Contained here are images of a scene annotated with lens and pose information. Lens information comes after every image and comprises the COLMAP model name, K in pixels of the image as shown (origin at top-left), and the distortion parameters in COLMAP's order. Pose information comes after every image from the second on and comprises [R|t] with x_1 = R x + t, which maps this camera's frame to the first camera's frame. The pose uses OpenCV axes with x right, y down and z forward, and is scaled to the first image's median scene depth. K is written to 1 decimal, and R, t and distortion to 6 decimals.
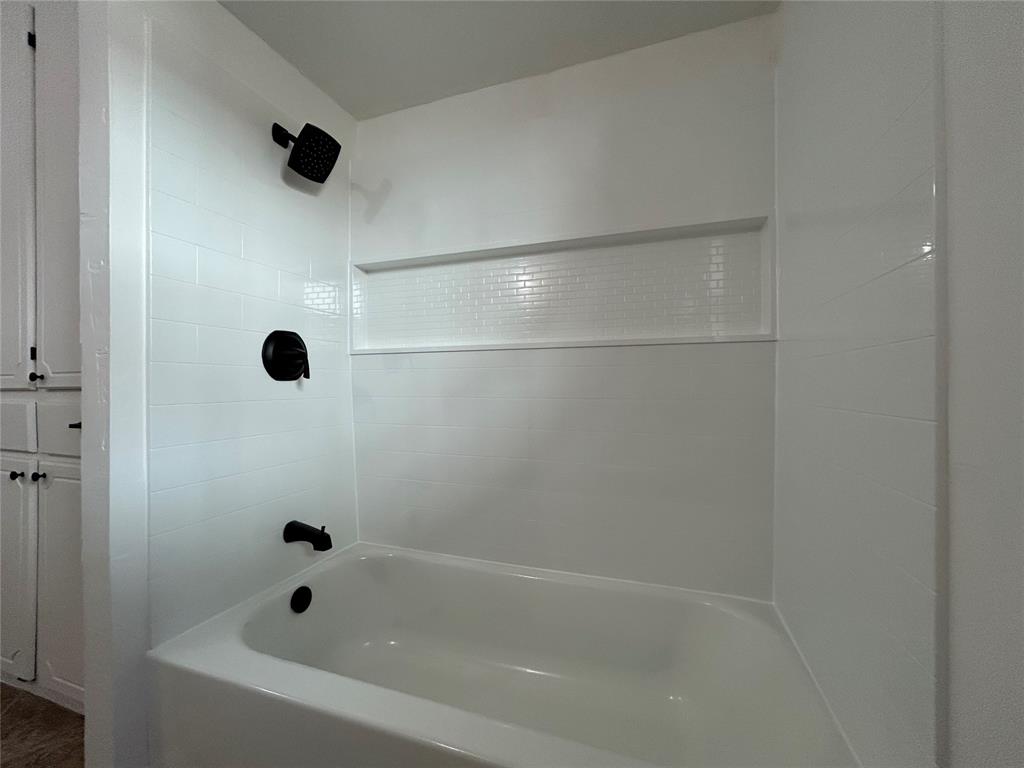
lens RADIAL K [[415.5, 0, 511.1], [0, 415.5, 381.1], [0, 0, 1]] dist [-0.000836, 0.000937]
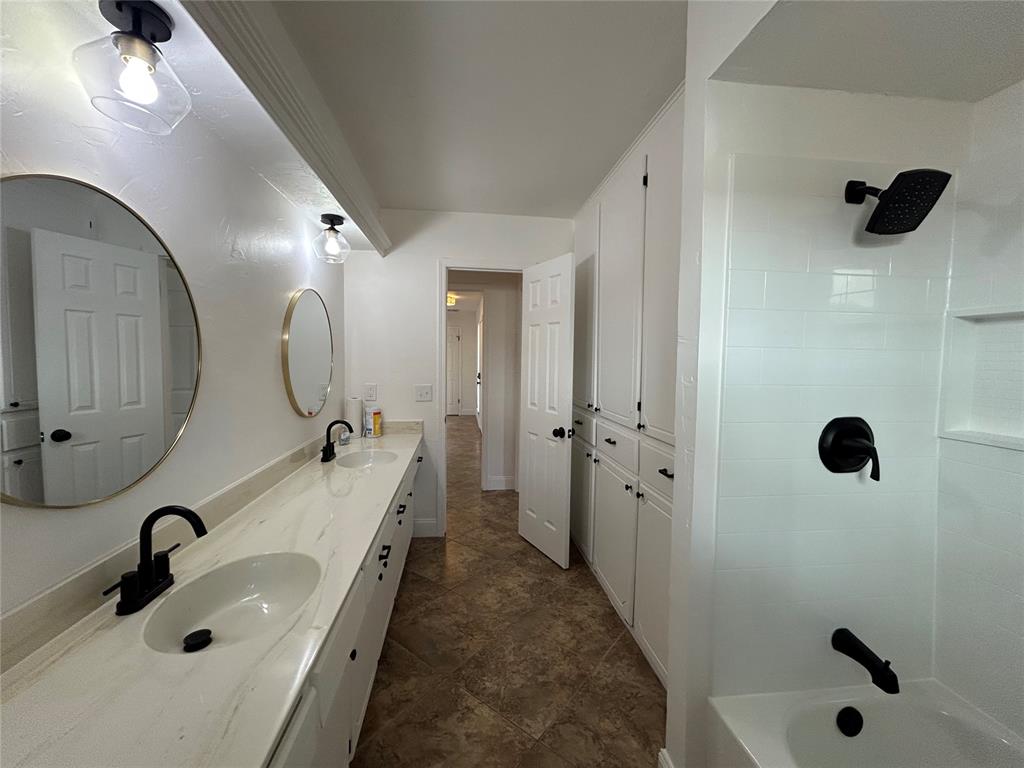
lens RADIAL K [[415.5, 0, 511.1], [0, 415.5, 381.1], [0, 0, 1]] dist [-0.000836, 0.000937]
pose [[0.444523, 0.058621, -0.893847, -0.079397], [-0.011537, 0.998148, 0.059724, -0.239103], [0.895693, -0.016237, 0.444377, -0.023912]]
